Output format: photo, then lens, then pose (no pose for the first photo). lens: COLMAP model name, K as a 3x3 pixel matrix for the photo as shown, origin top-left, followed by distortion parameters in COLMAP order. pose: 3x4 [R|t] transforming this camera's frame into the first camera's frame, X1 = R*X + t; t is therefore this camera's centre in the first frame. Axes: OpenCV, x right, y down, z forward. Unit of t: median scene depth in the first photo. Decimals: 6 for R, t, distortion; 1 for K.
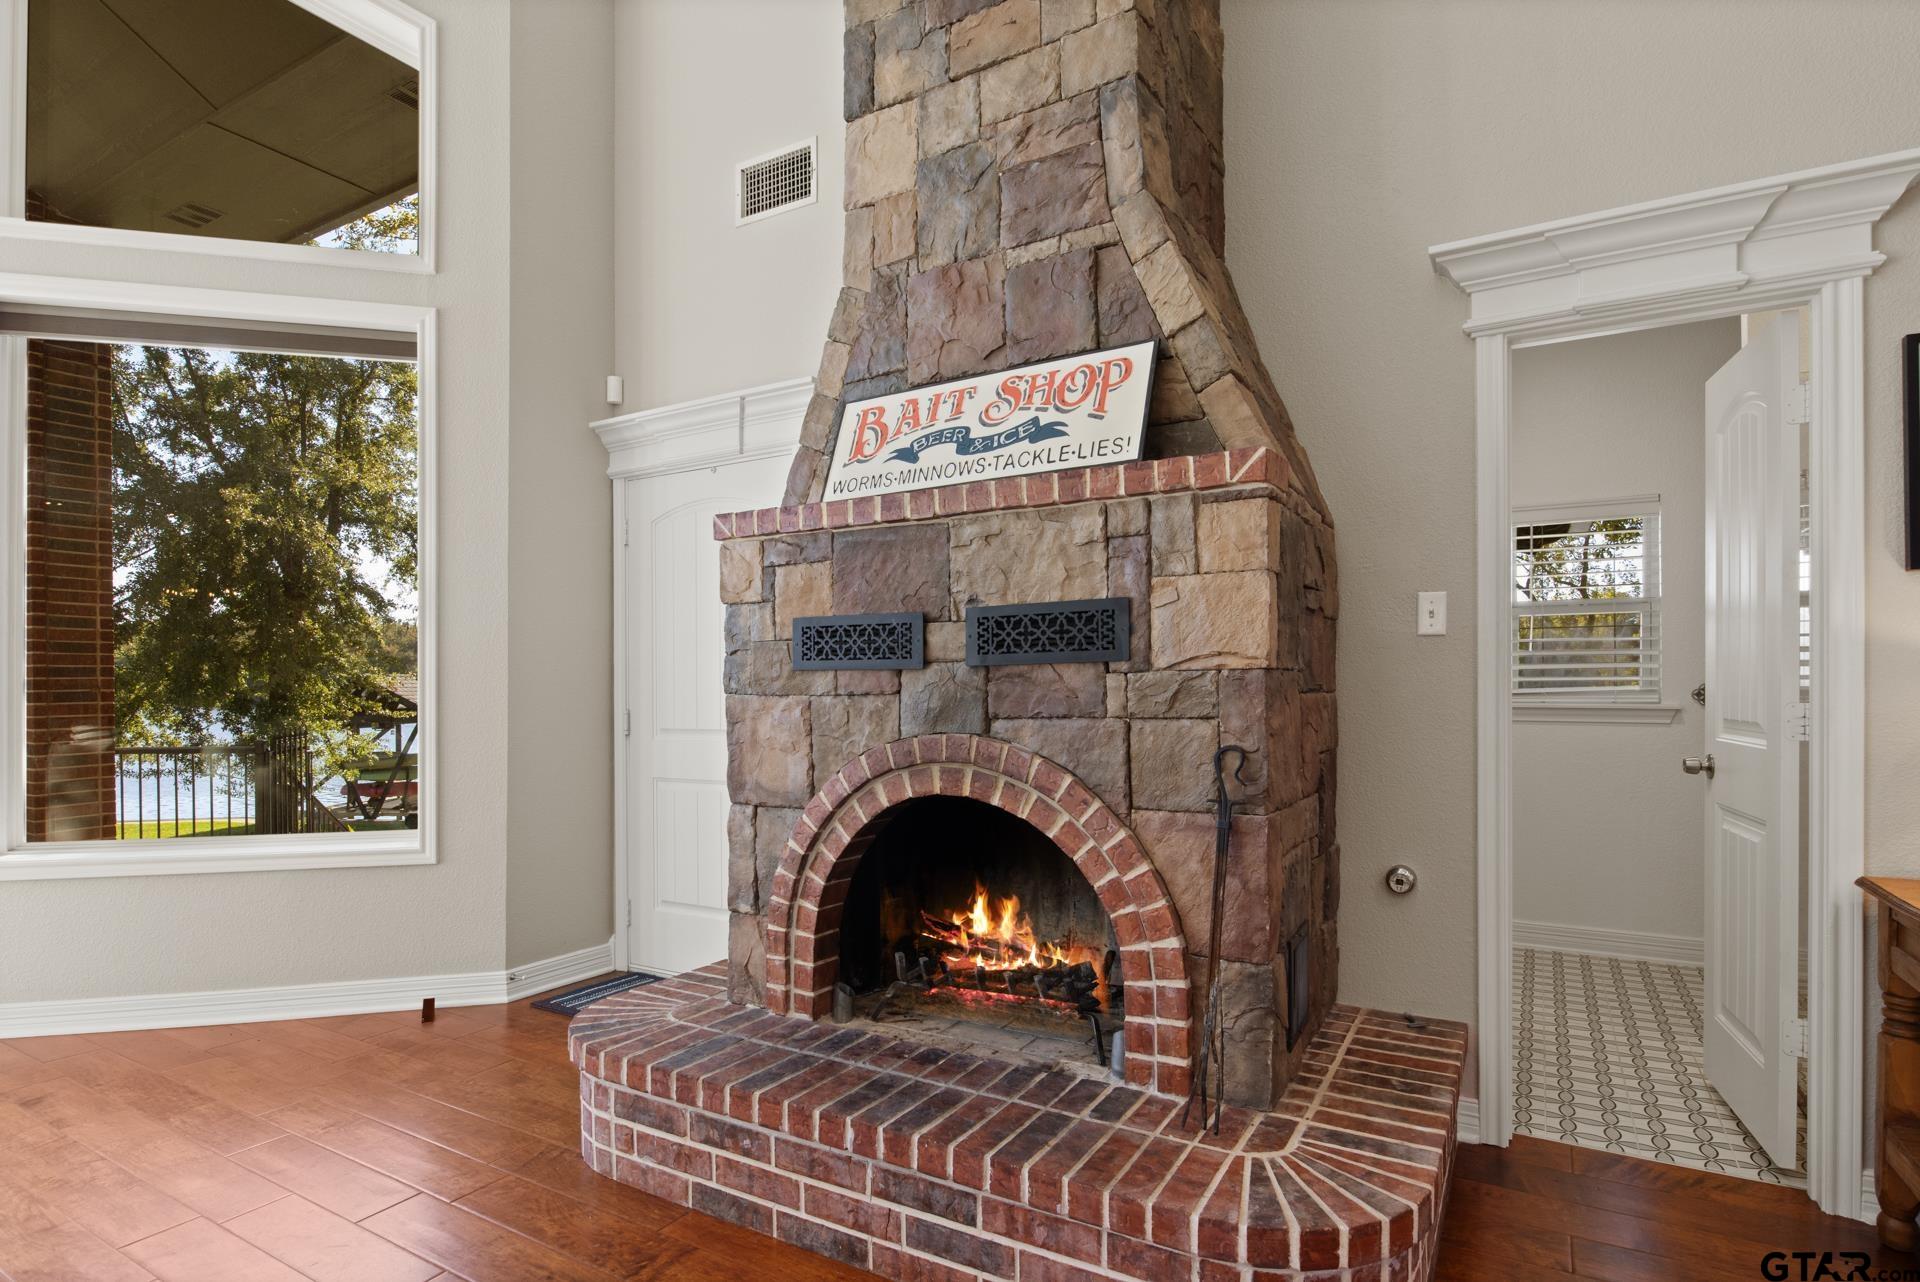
lens RADIAL K [[971.4, 0, 957.1], [0, 971.4, 685.5], [0, 0, 1]] dist [-0.009700, -0.001828]
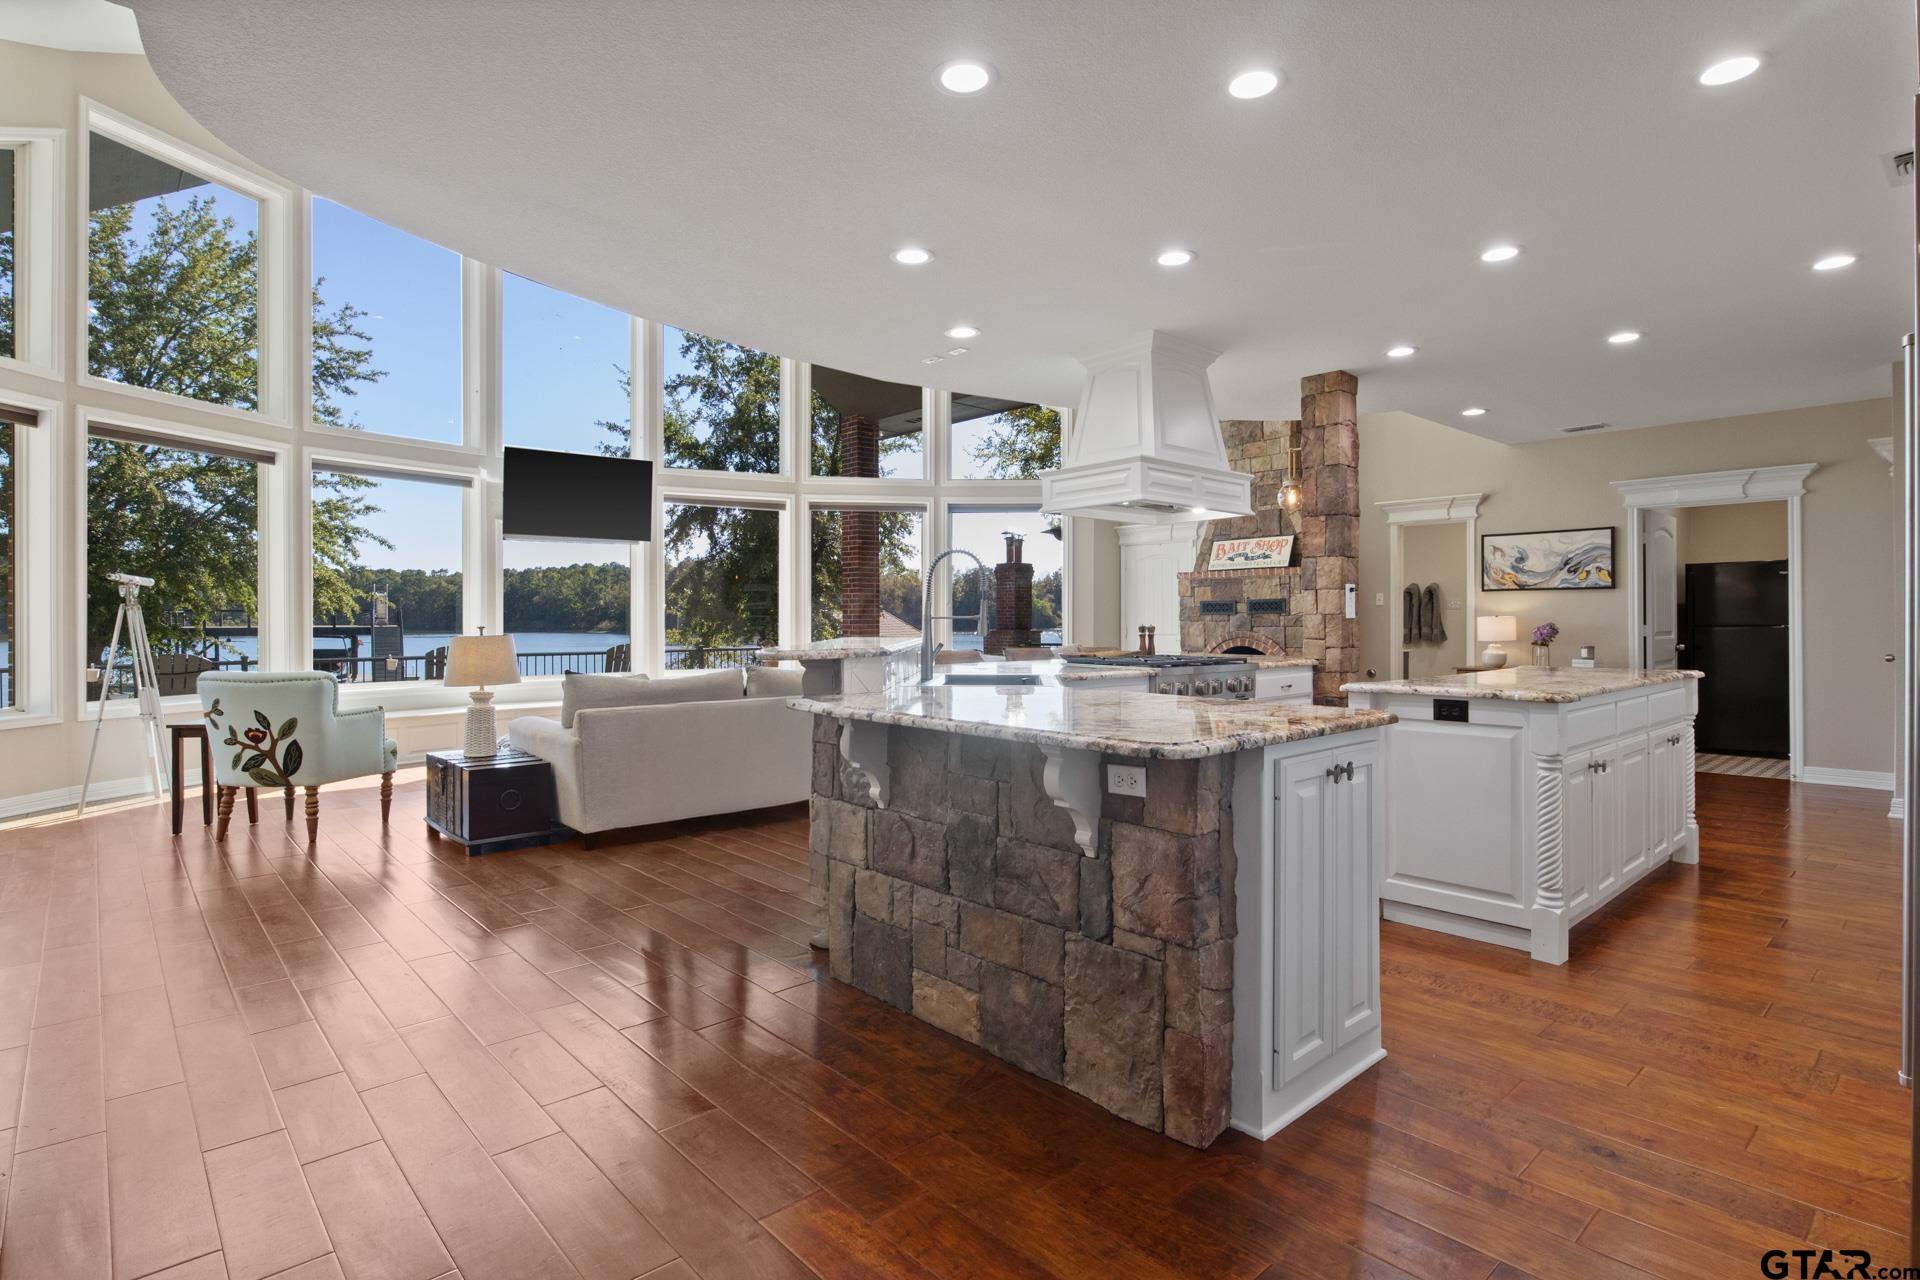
lens RADIAL K [[971.4, 0, 960.5], [0, 971.4, 622.5], [0, 0, 1]] dist [-0.009700, -0.001828]
pose [[0.953379, 0.002676, -0.301763, 0.084557], [-0.001984, 0.999995, 0.002599, 0.006402], [0.301768, -0.001879, 0.953379, -2.906402]]
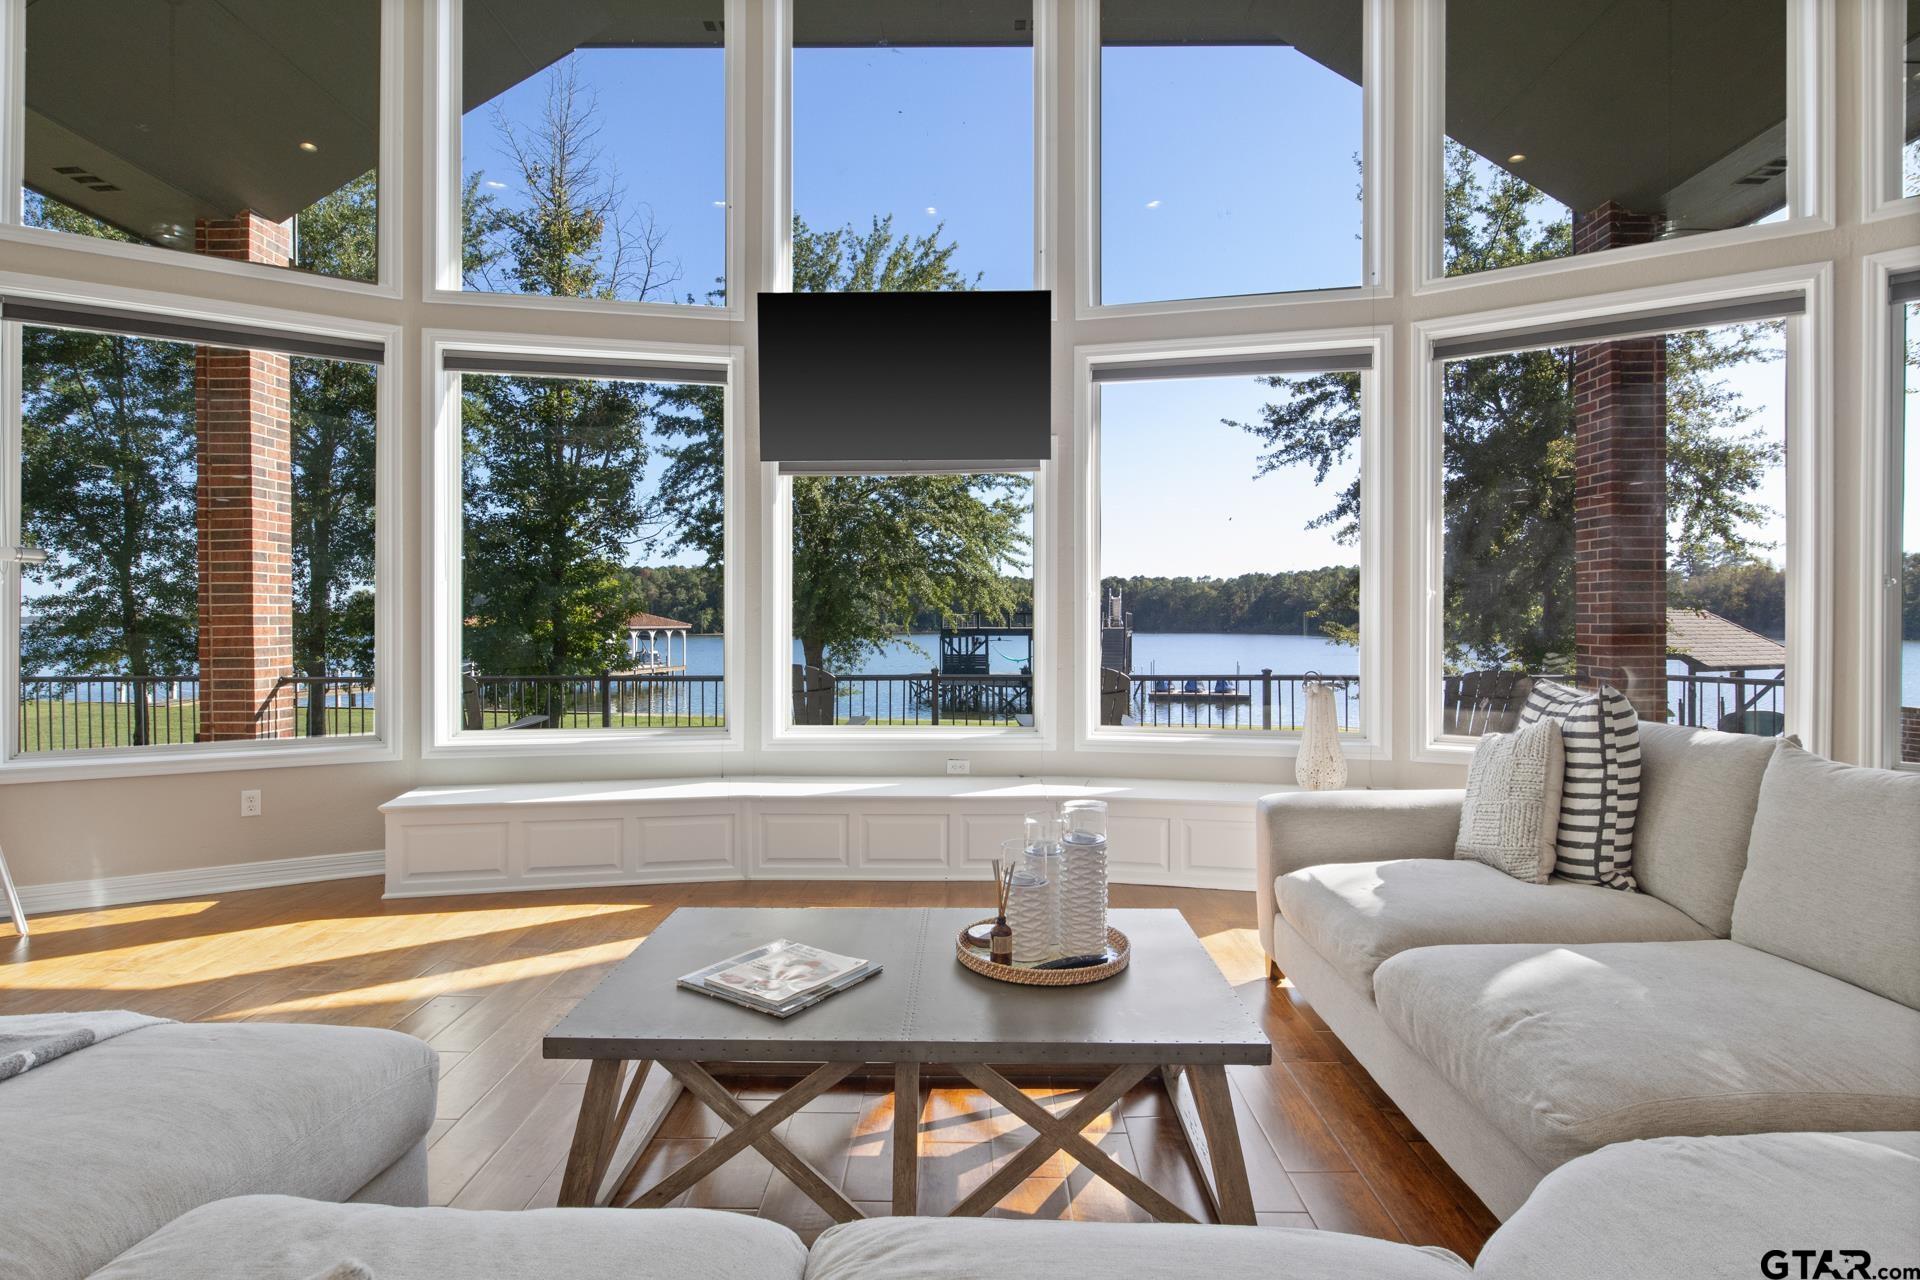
lens RADIAL K [[971.4, 0, 960.2], [0, 971.4, 631.6], [0, 0, 1]] dist [-0.009700, -0.001828]
pose [[0.498625, 0.012671, -0.866725, -0.744334], [-0.004847, 0.999918, 0.011830, 0.005192], [0.866804, -0.001697, 0.498646, -0.643021]]
